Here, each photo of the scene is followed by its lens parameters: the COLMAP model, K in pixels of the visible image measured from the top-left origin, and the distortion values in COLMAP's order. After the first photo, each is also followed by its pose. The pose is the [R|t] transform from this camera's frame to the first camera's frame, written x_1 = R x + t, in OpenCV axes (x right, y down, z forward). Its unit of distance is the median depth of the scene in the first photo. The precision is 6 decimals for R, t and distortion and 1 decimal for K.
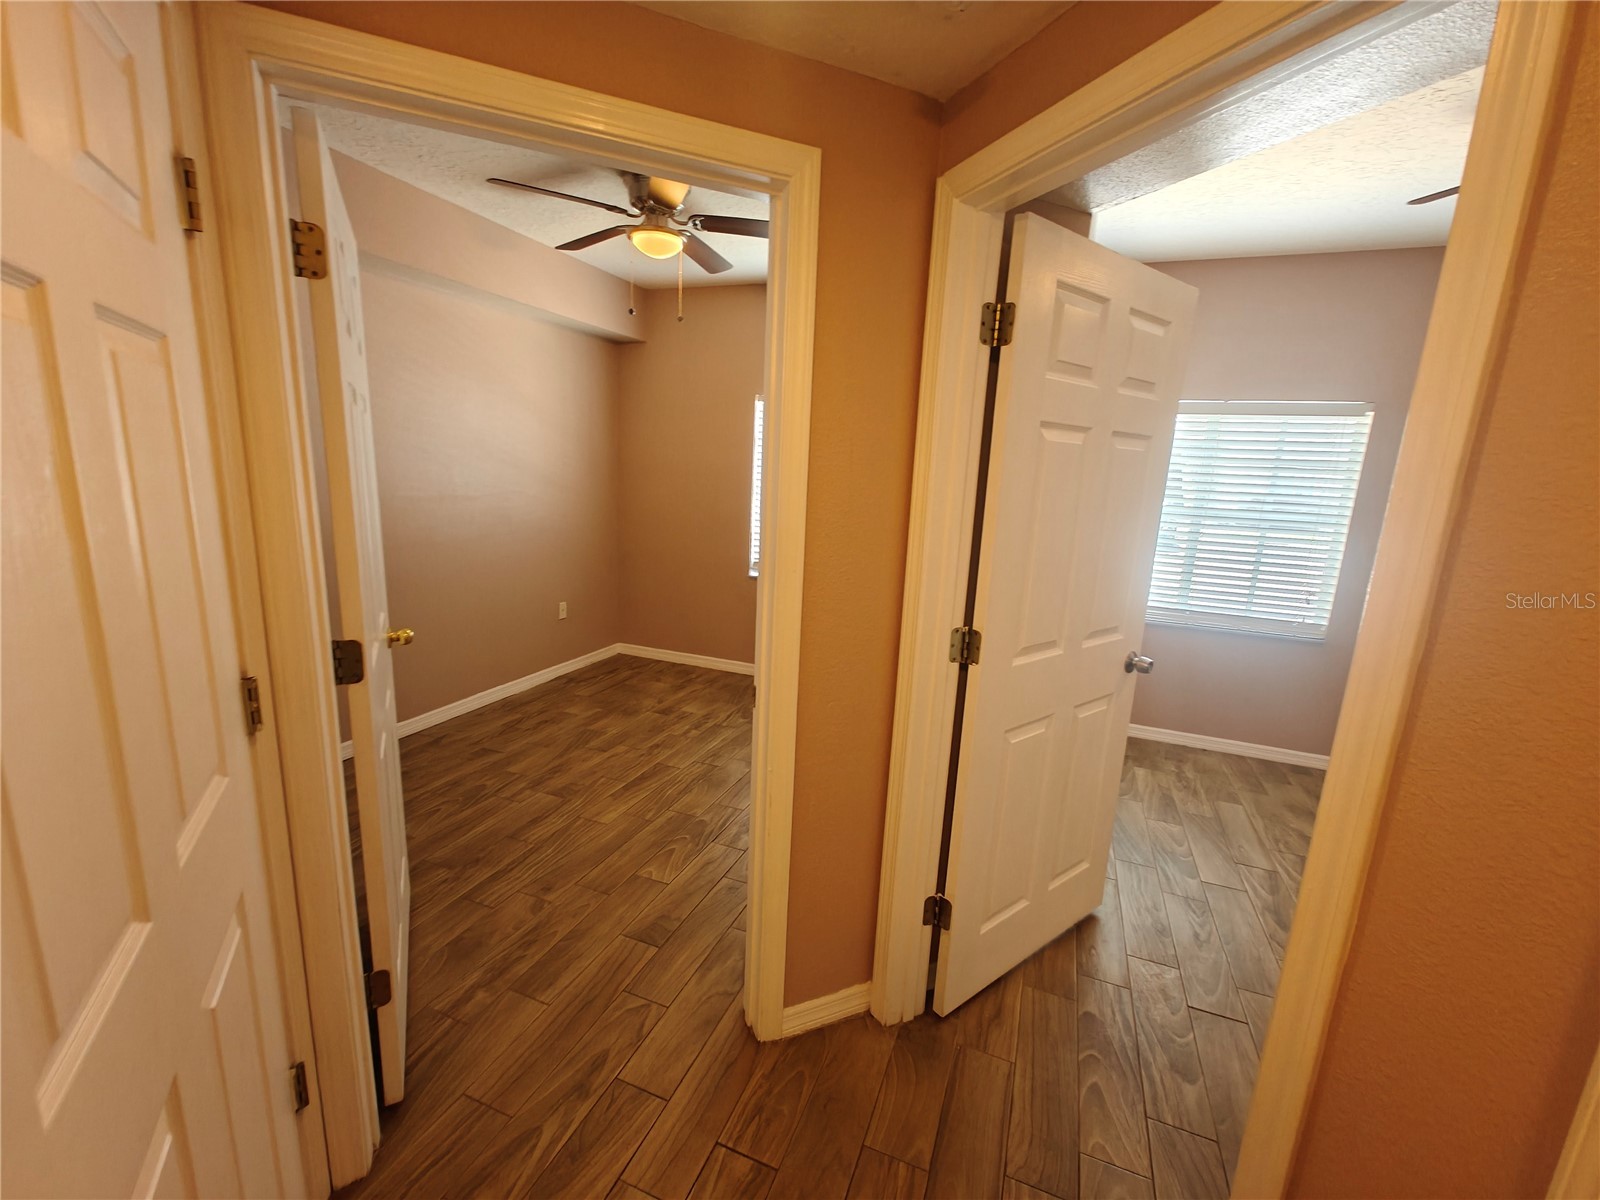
lens RADIAL K [[648.4, 0, 800.0], [0, 648.4, 600.0], [0, 0, 1]] dist [0.003856, 0.000215]
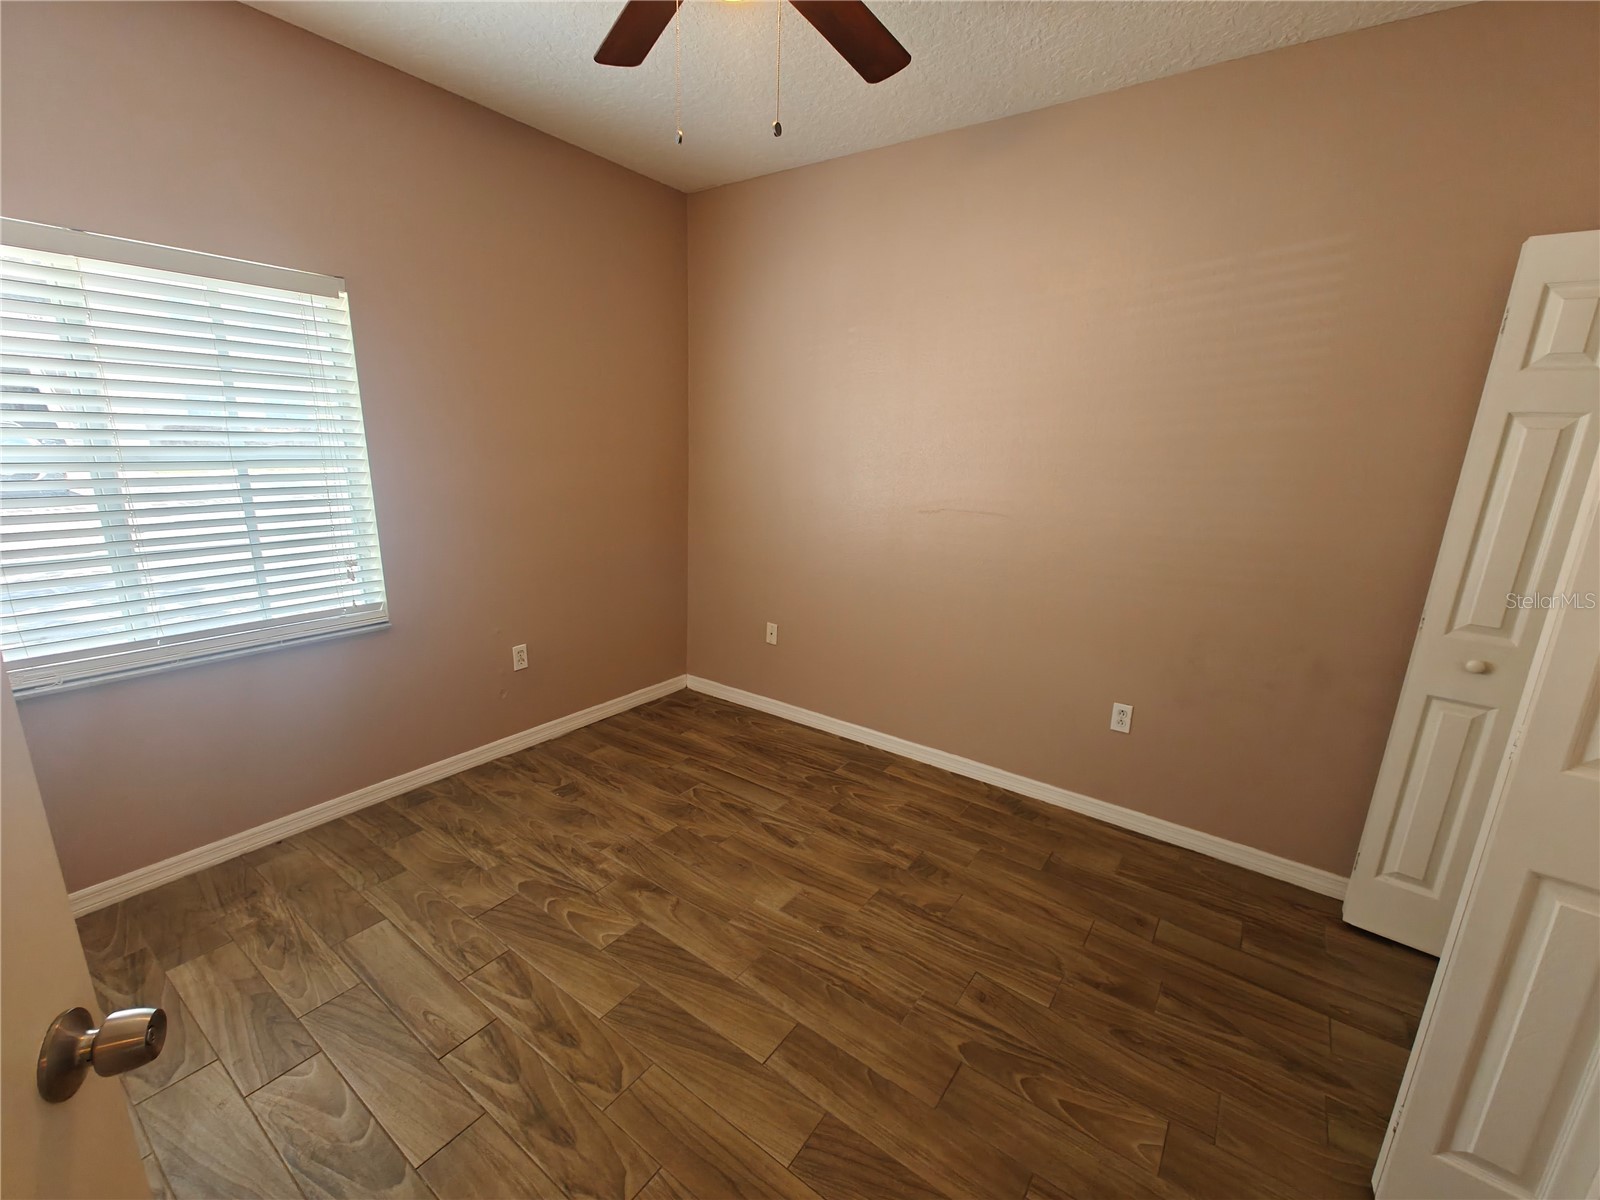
lens RADIAL K [[674.8, 0, 802.8], [0, 674.8, 606.8], [0, 0, 1]] dist [0.004229, 0.000475]
pose [[0.227791, -0.277144, 0.933436, 0.228481], [0.173465, 0.954854, 0.241172, -0.060670], [-0.958134, 0.106982, 0.265582, 0.380105]]
